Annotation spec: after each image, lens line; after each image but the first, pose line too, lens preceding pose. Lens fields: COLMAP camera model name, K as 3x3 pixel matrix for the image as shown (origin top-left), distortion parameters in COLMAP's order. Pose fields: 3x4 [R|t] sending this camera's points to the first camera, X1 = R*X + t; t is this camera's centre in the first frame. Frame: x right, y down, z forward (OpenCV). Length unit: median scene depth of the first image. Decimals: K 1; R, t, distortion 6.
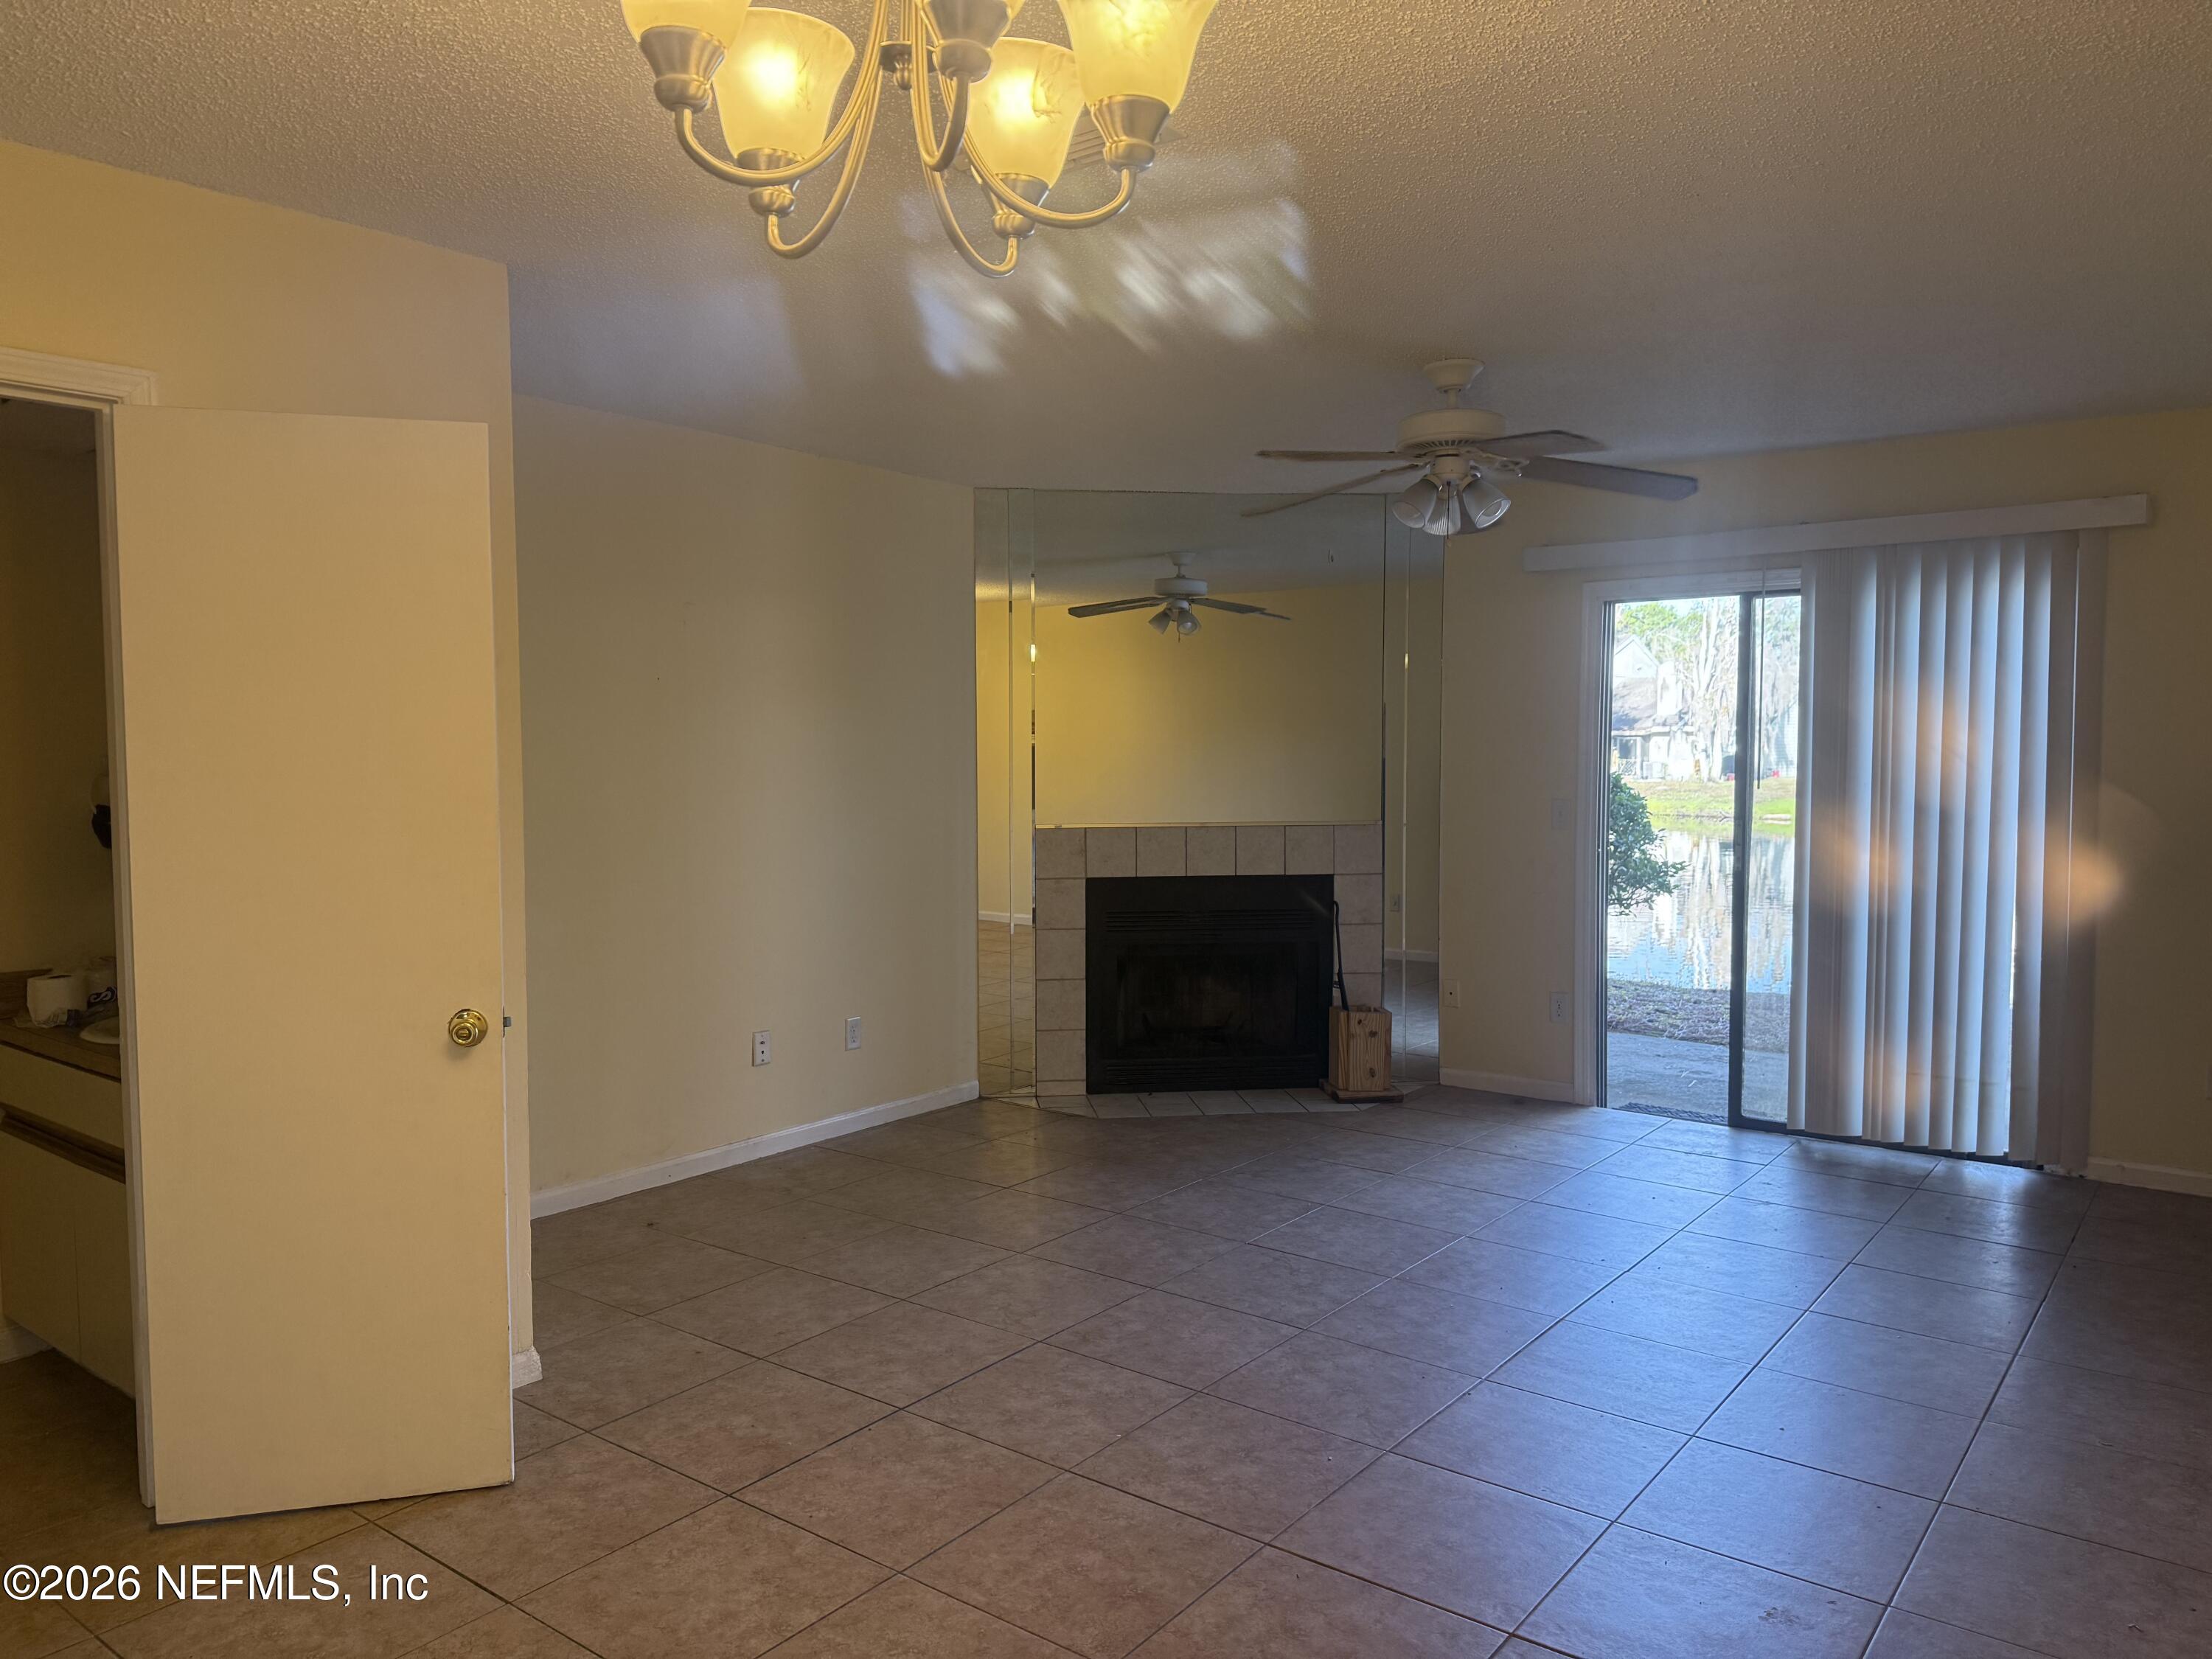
lens RADIAL K [[1549.5, 0, 1106.0], [0, 1549.5, 829.5], [0, 0, 1]] dist [0.157687, -0.291055]
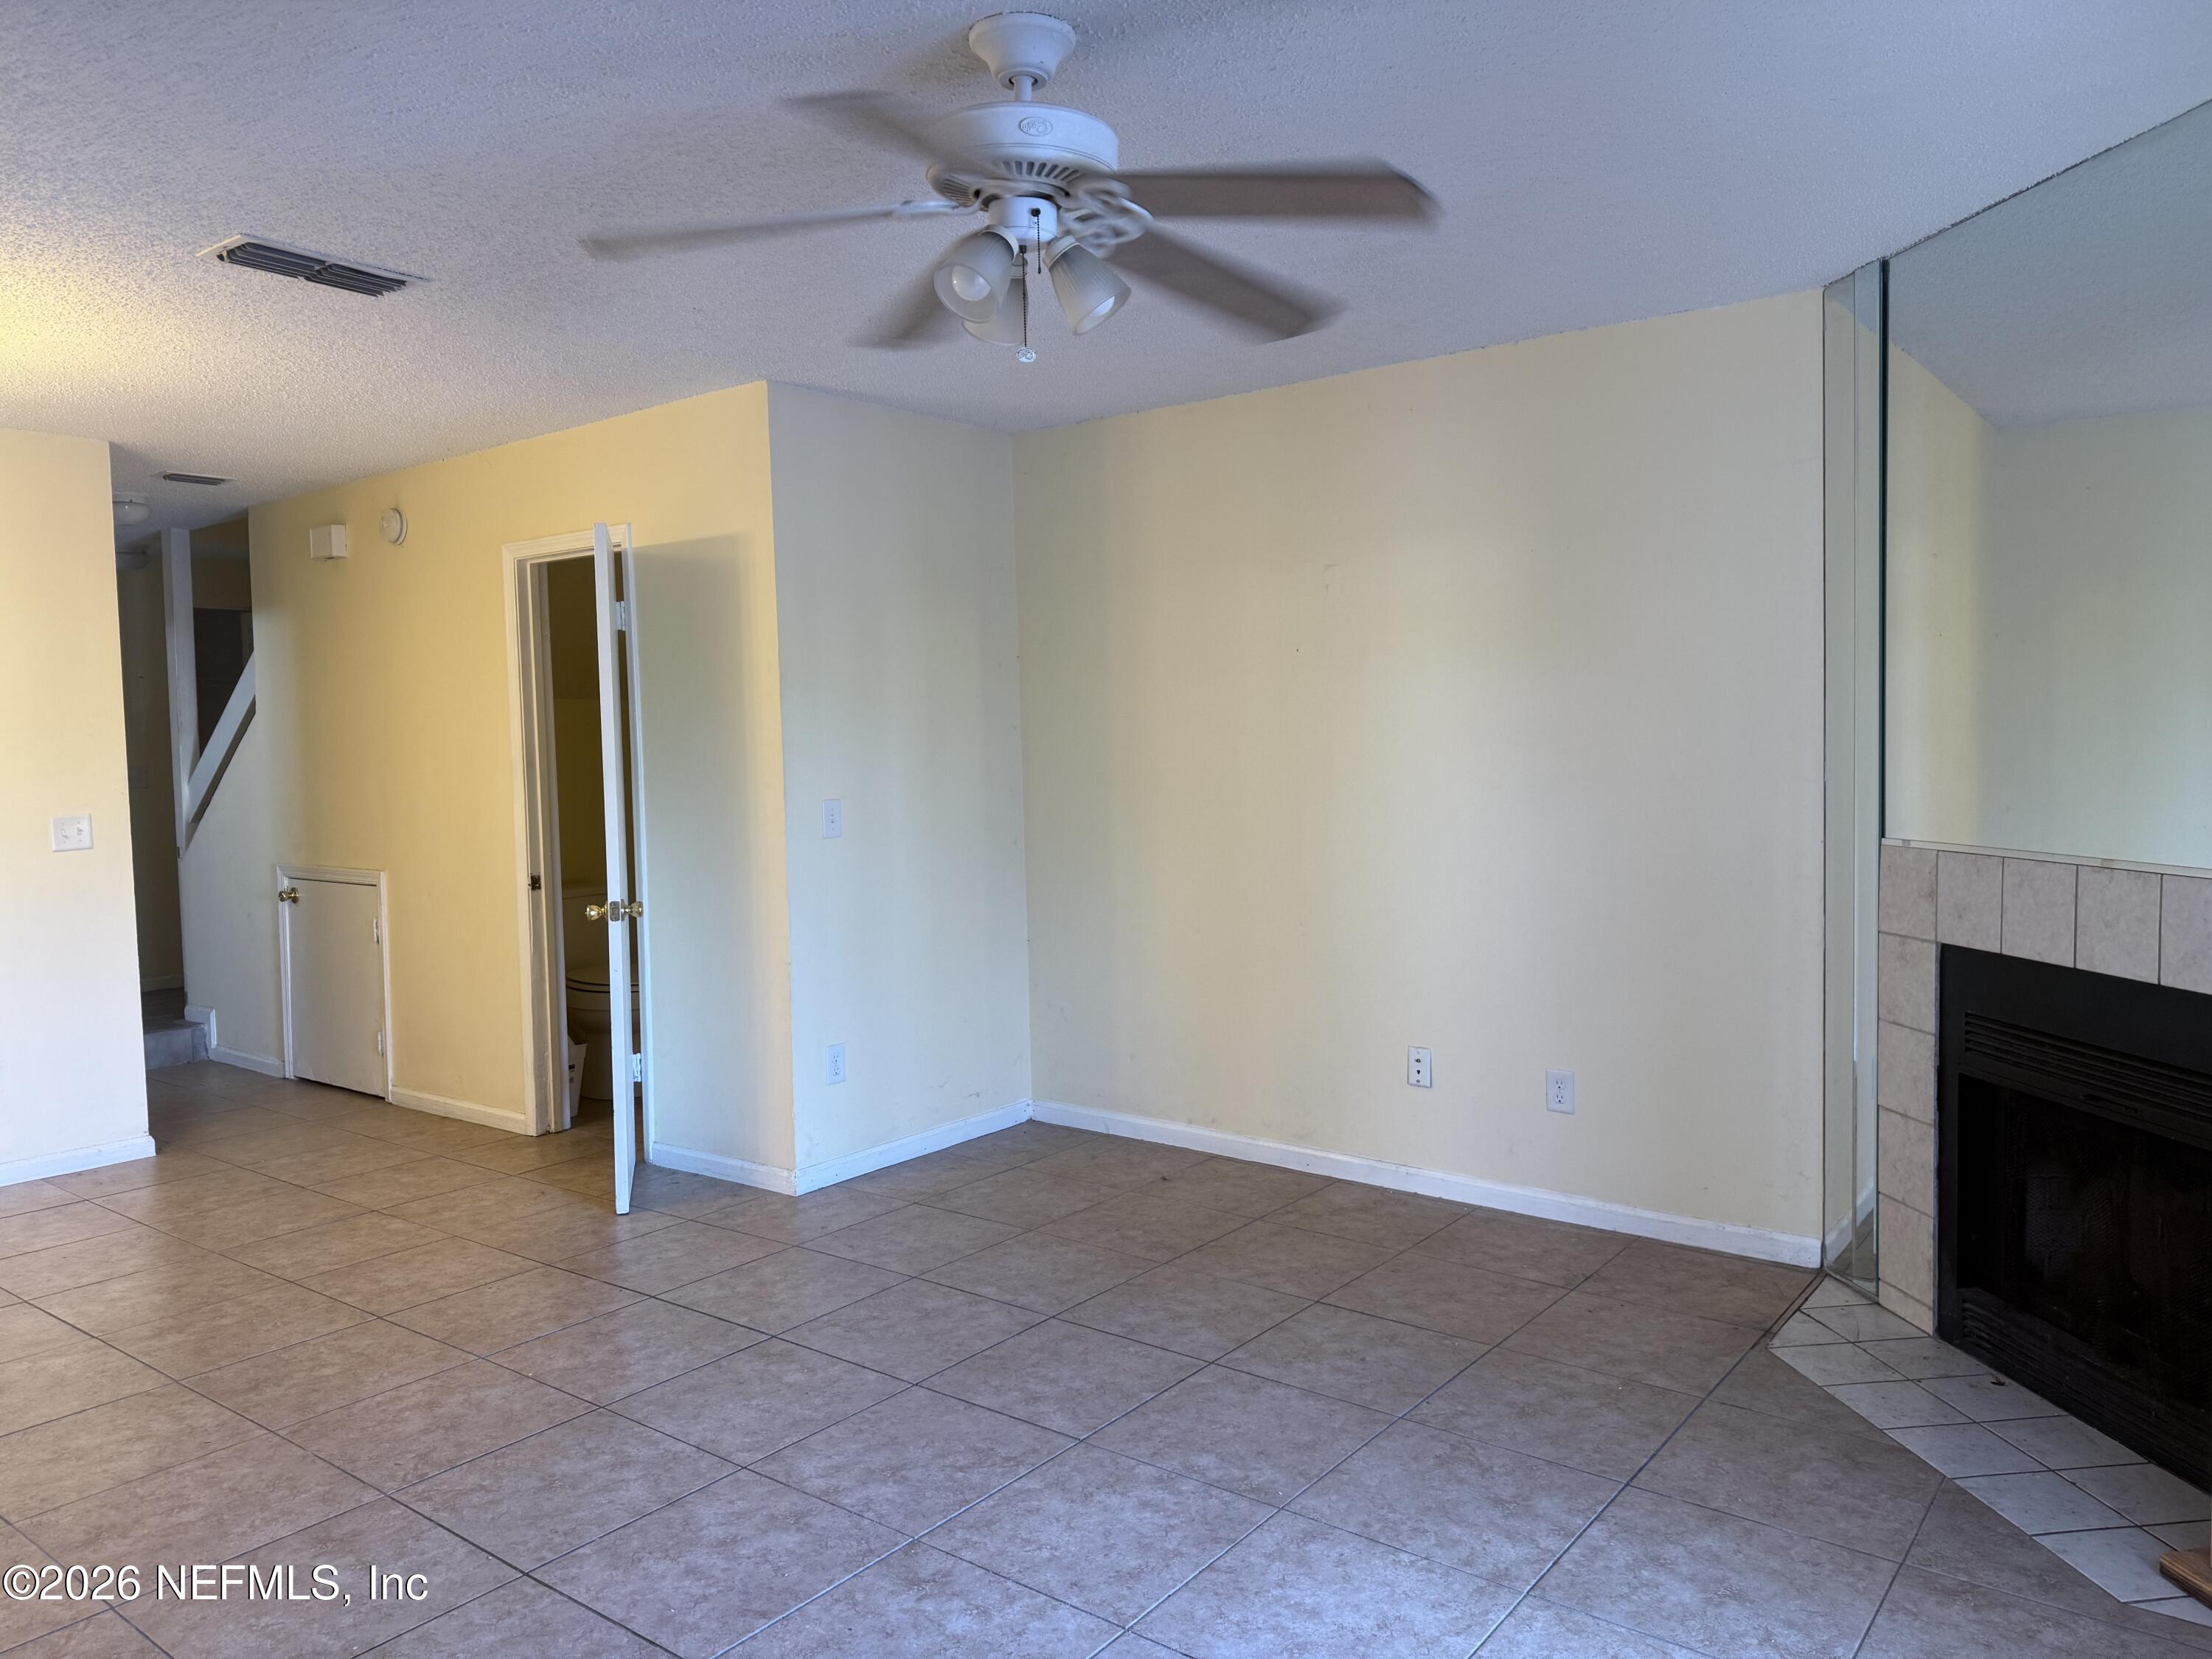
lens RADIAL K [[1549.5, 0, 1106.0], [0, 1549.5, 829.5], [0, 0, 1]] dist [0.157687, -0.291055]
pose [[-0.012276, 0.065792, -0.997758, 0.710793], [-0.030617, 0.997340, 0.066141, -0.047269], [0.999456, 0.031360, -0.010229, 0.936662]]
